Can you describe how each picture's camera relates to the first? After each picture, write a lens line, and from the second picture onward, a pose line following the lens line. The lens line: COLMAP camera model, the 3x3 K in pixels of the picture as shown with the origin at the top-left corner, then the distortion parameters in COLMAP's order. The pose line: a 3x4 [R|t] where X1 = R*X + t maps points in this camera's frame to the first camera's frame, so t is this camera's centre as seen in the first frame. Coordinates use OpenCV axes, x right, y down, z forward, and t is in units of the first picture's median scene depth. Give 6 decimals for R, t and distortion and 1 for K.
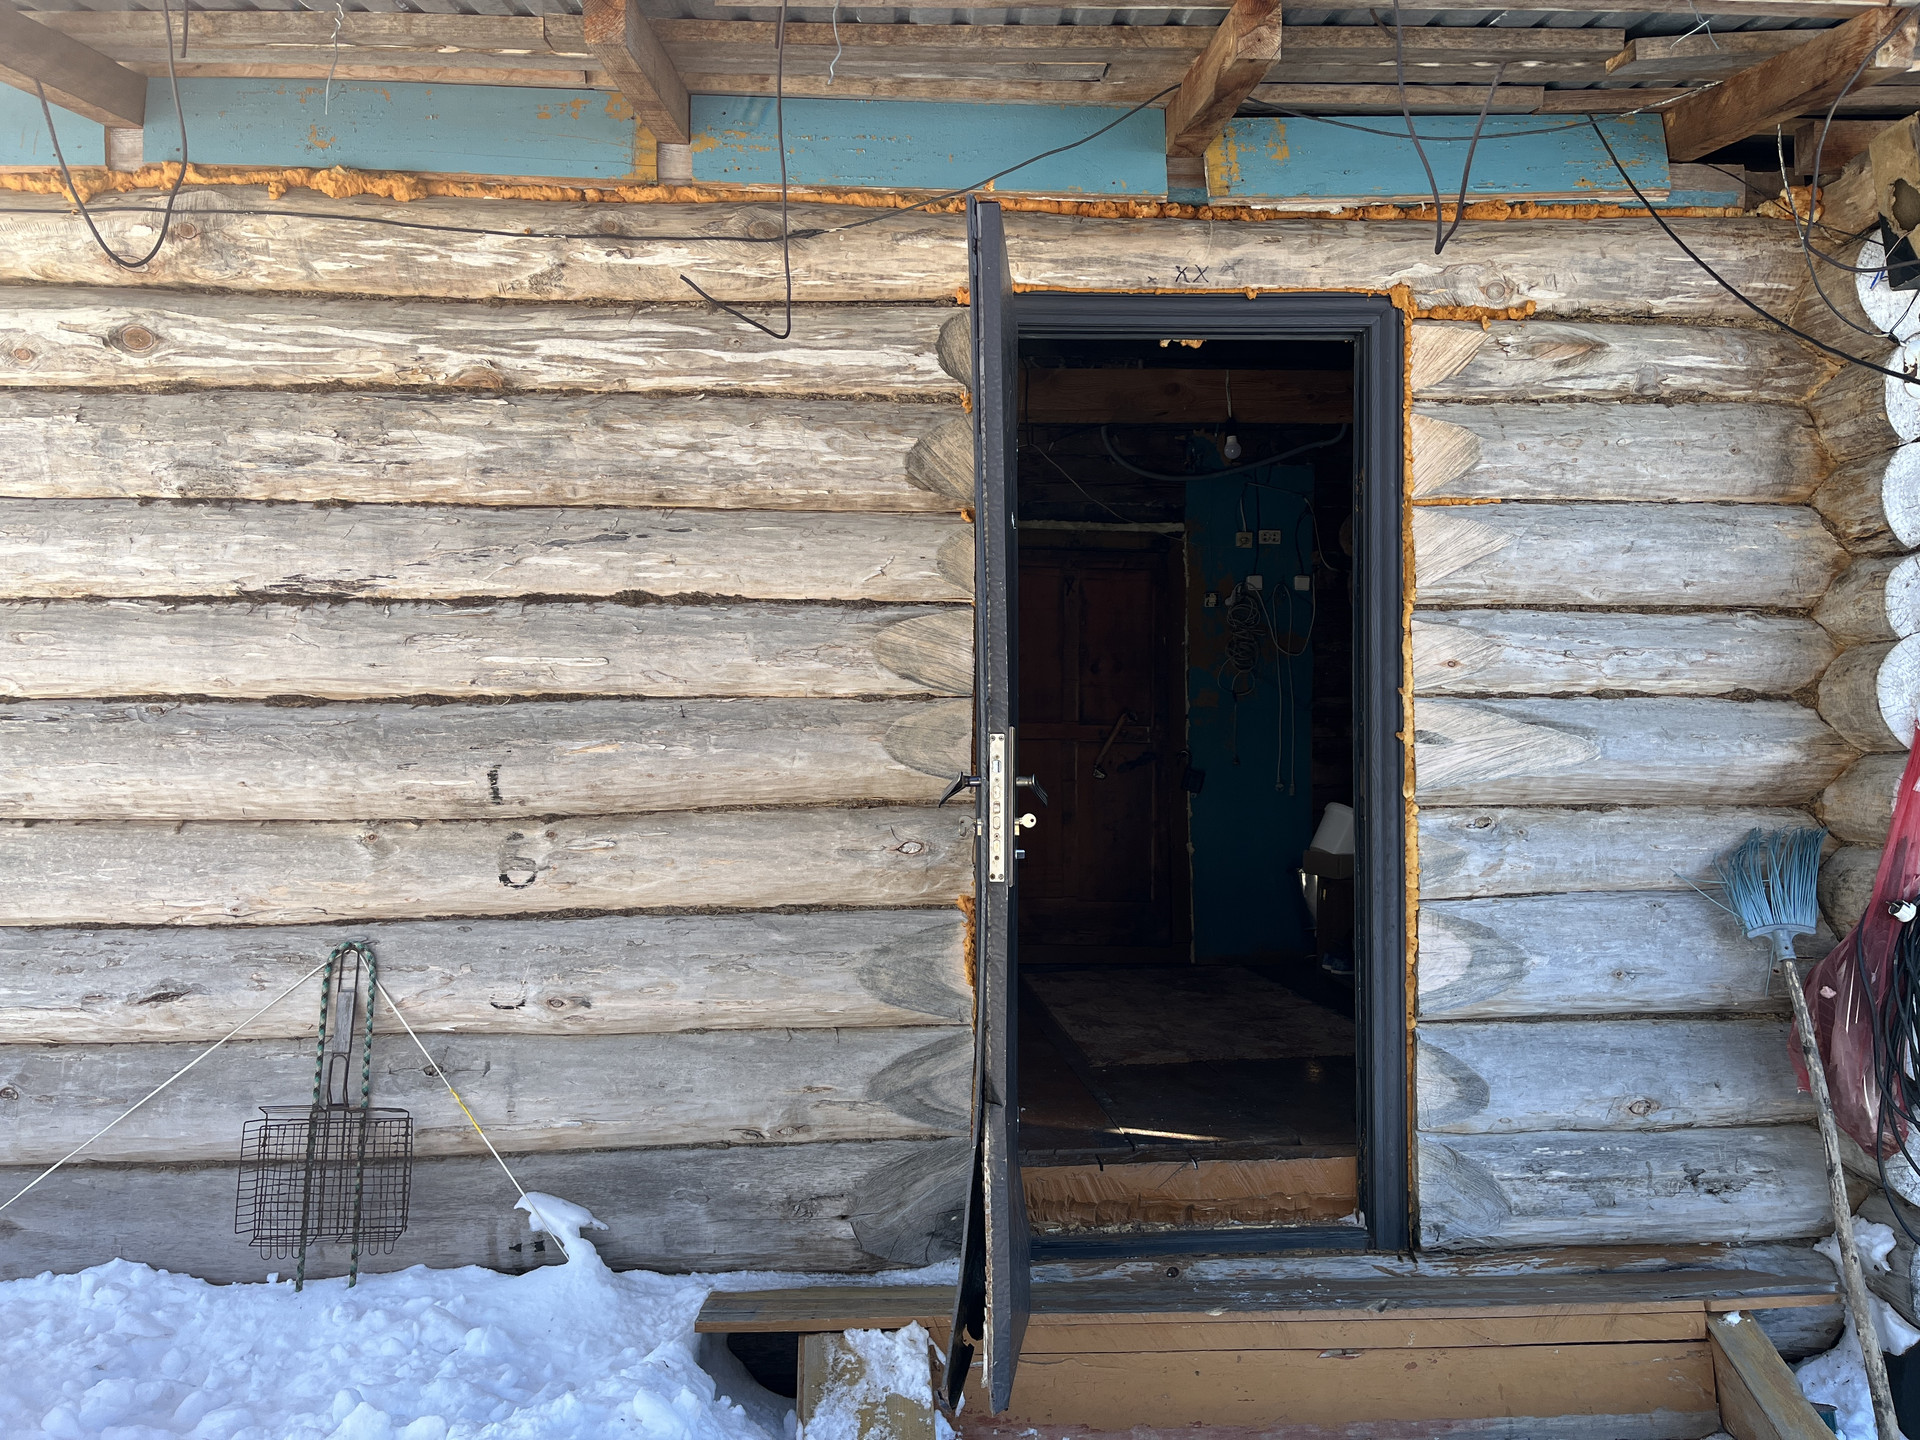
lens RADIAL K [[1457.7, 0, 960.0], [0, 1457.7, 720.0], [0, 0, 1]] dist [0.057023, -0.068595]
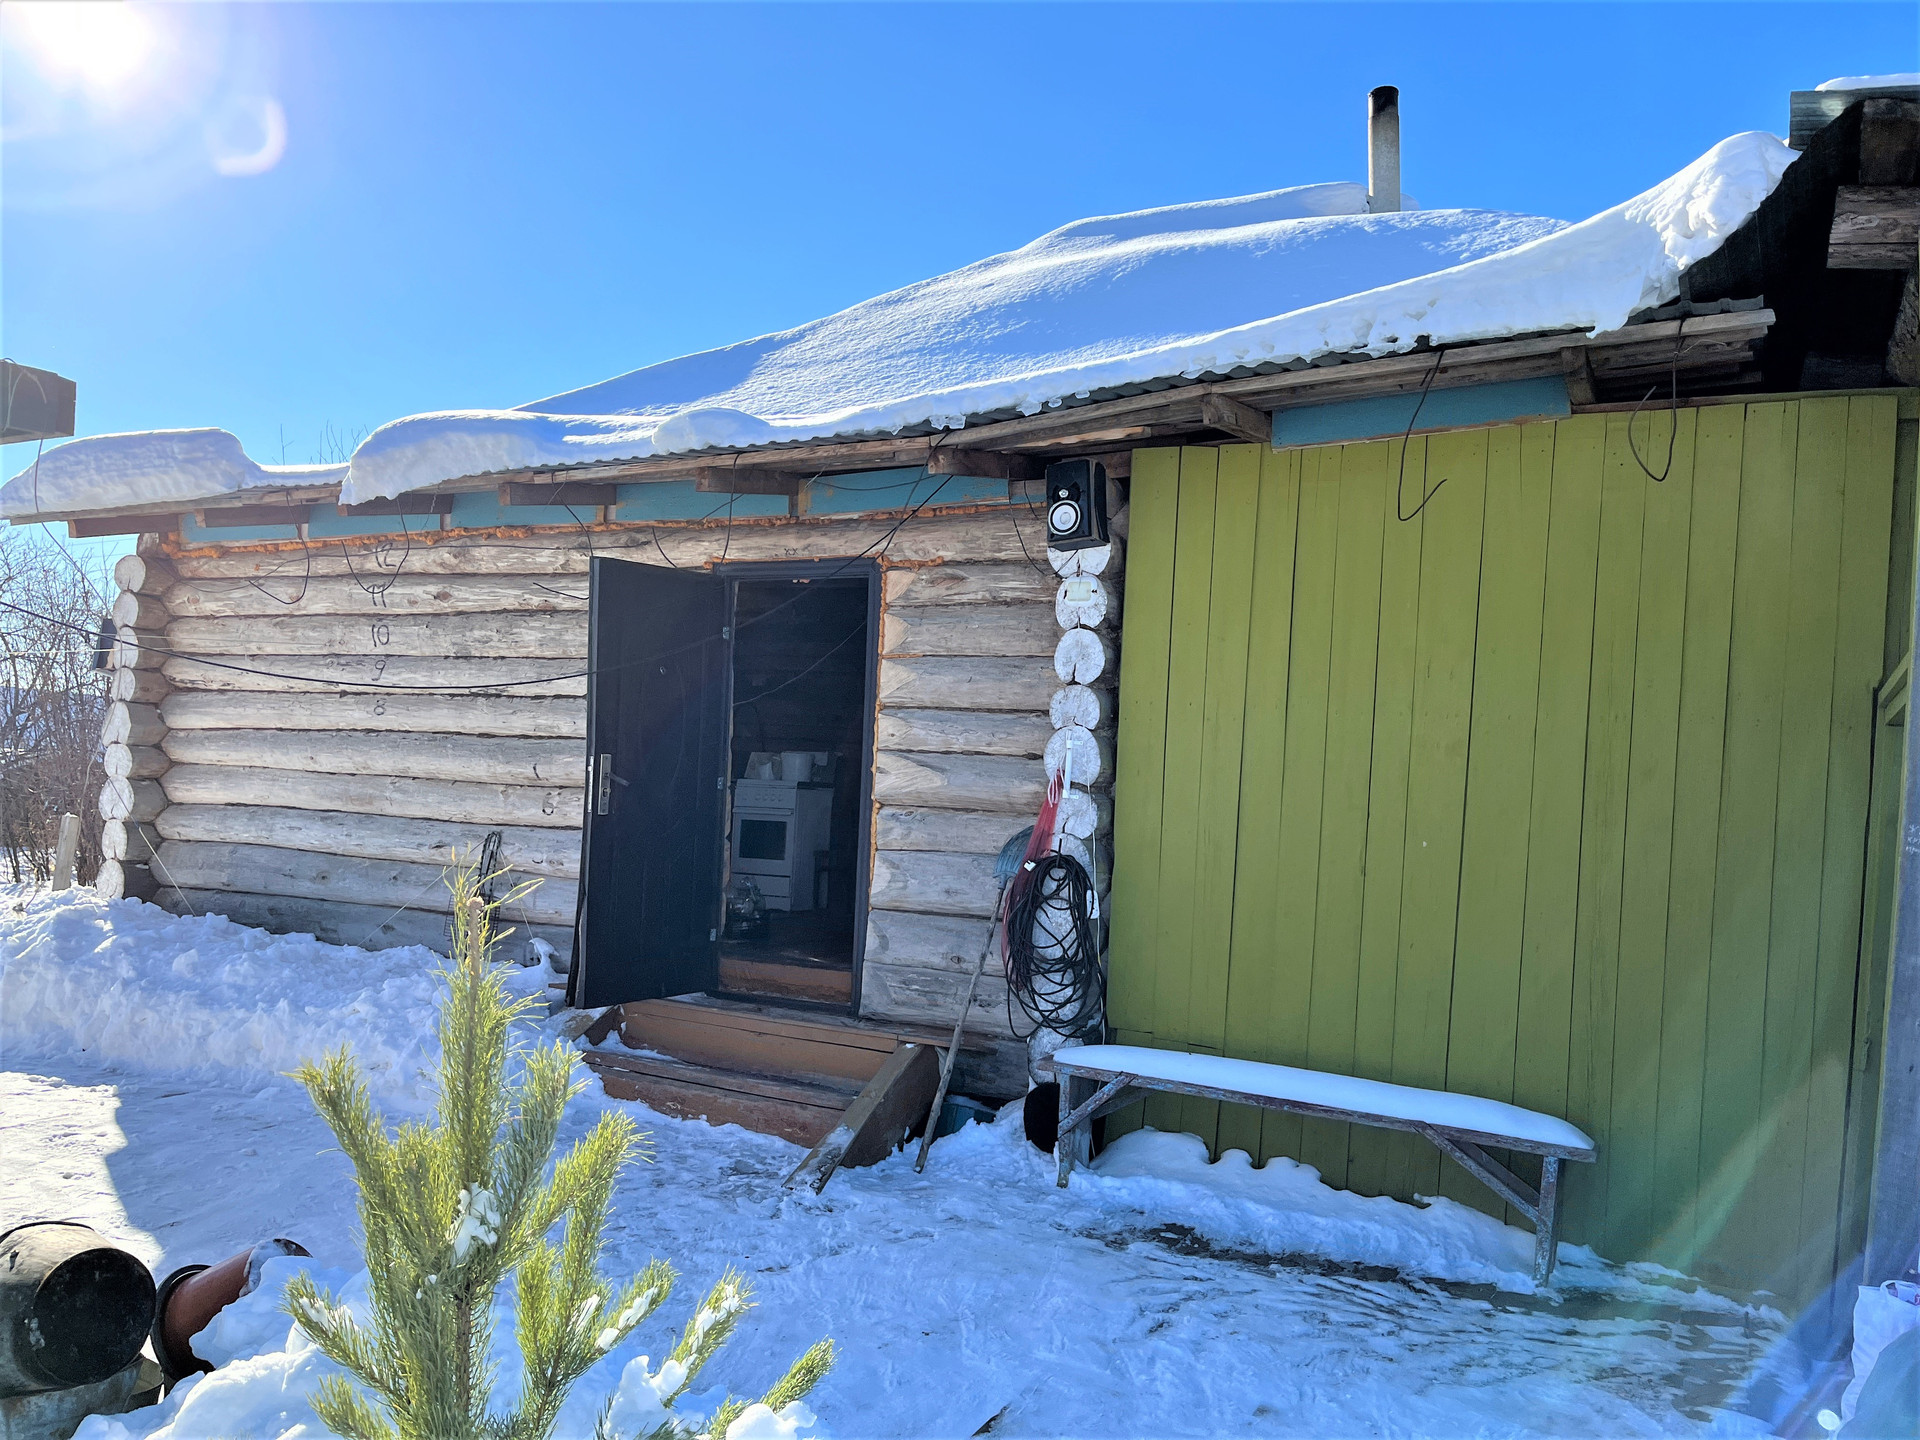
lens RADIAL K [[1457.7, 0, 960.0], [0, 1457.7, 720.0], [0, 0, 1]] dist [0.057023, -0.068595]
pose [[0.854366, 0.027007, -0.518969, 1.532848], [-0.038673, 0.999184, -0.011668, -0.040940], [0.518231, 0.030039, 0.854713, -0.724711]]
